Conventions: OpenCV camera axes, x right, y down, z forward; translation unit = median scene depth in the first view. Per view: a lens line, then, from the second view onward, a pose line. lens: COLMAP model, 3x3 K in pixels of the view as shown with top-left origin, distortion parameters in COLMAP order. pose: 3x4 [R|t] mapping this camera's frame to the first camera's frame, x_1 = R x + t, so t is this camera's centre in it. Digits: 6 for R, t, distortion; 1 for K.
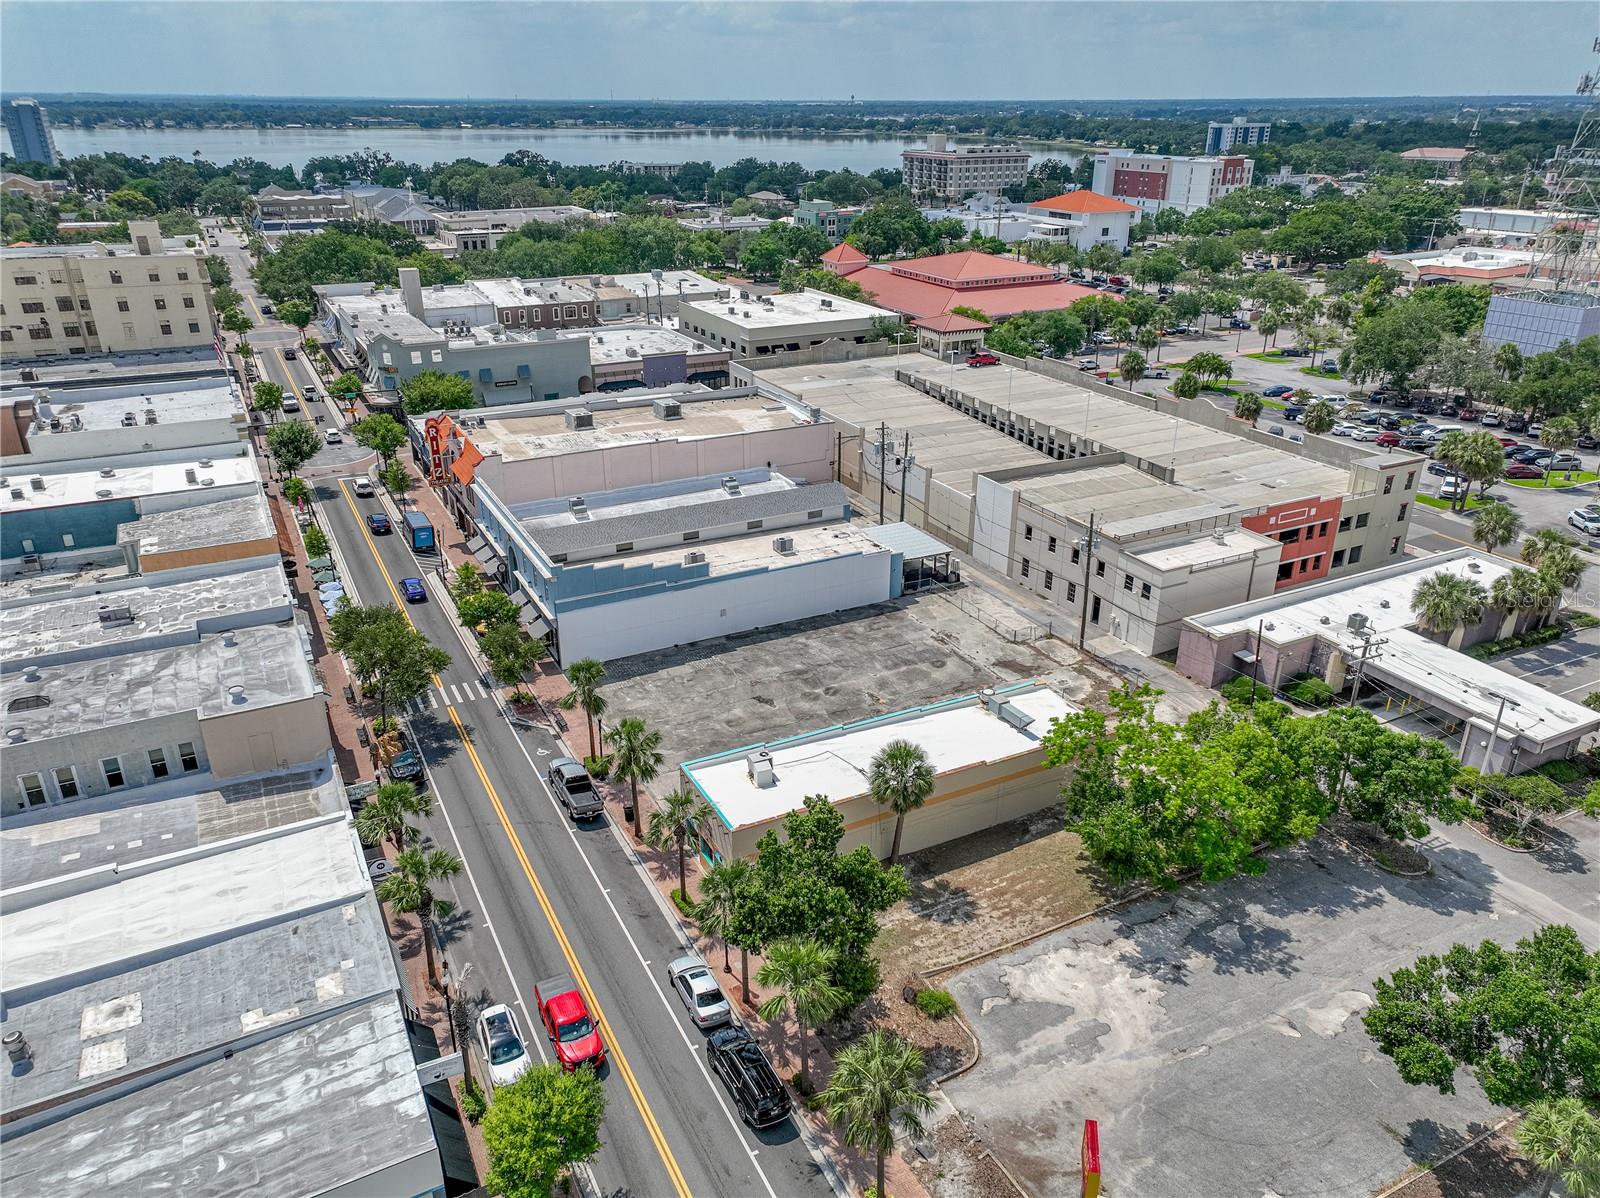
lens RADIAL K [[1142.3, 0, 802.4], [0, 1142.3, 600.7], [0, 0, 1]] dist [0.006081, 0.038336]
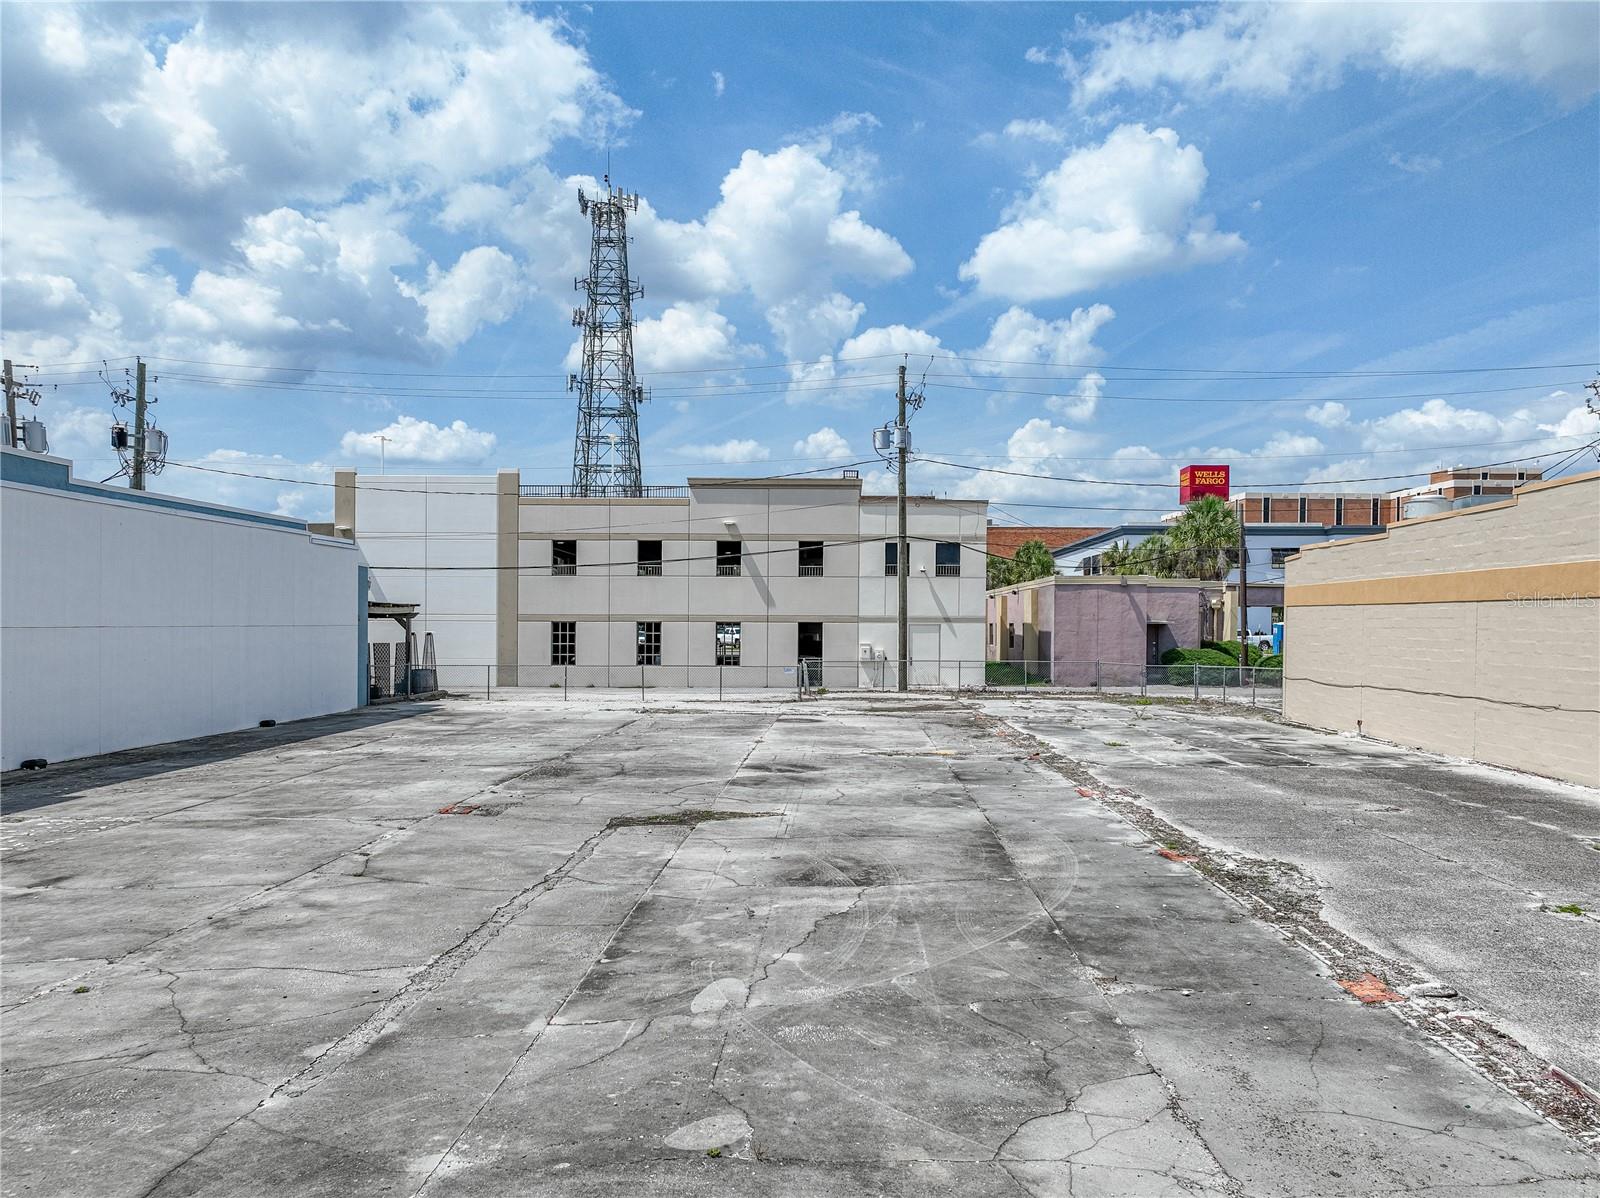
lens RADIAL K [[1164.4, 0, 853.6], [0, 1164.4, 666.4], [0, 0, 1]] dist [-0.006163, 0.026526]
pose [[0.457617, -0.031152, 0.888604, -0.136621], [0.353951, 0.923171, -0.149915, 0.078771], [-0.815663, 0.383126, 0.433485, 0.684146]]
